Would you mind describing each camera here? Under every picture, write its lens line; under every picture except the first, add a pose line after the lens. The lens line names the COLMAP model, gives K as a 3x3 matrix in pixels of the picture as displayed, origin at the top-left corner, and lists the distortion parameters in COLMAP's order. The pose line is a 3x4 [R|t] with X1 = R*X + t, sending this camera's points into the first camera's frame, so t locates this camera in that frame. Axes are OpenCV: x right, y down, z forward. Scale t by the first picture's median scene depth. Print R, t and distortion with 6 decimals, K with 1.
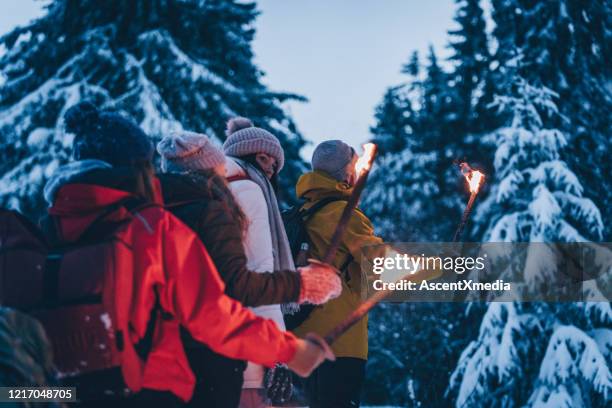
lens RADIAL K [[1539.3, 0, 306.0], [0, 1539.3, 204.0], [0, 0, 1]] dist [0.047261, 0.284307]
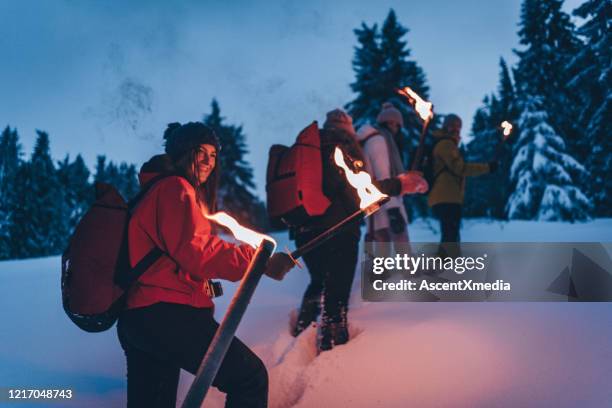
lens RADIAL K [[470.4, 0, 306.0], [0, 470.4, 204.0], [0, 0, 1]] dist [0.000499, -0.000720]
pose [[0.950544, -0.064636, -0.303790, 0.011155], [0.093298, 0.992355, 0.080786, 0.006643], [0.296246, -0.105133, 0.949308, 0.099494]]
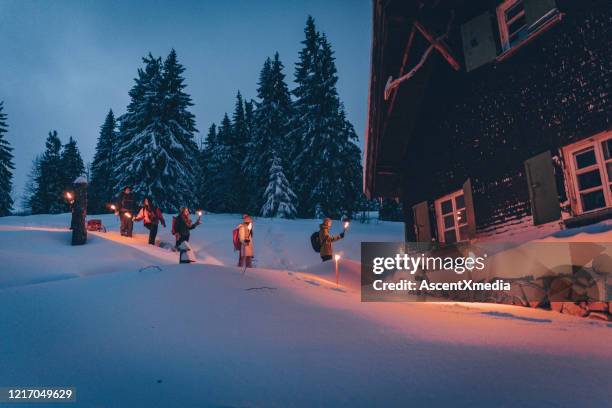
lens RADIAL K [[470.4, 0, 306.0], [0, 470.4, 204.0], [0, 0, 1]] dist [0.000499, -0.000720]
pose [[0.957280, 0.026090, 0.287982, -0.233315], [-0.060469, 0.991964, 0.111136, -0.105406], [-0.282768, -0.123802, 0.951165, -0.644048]]
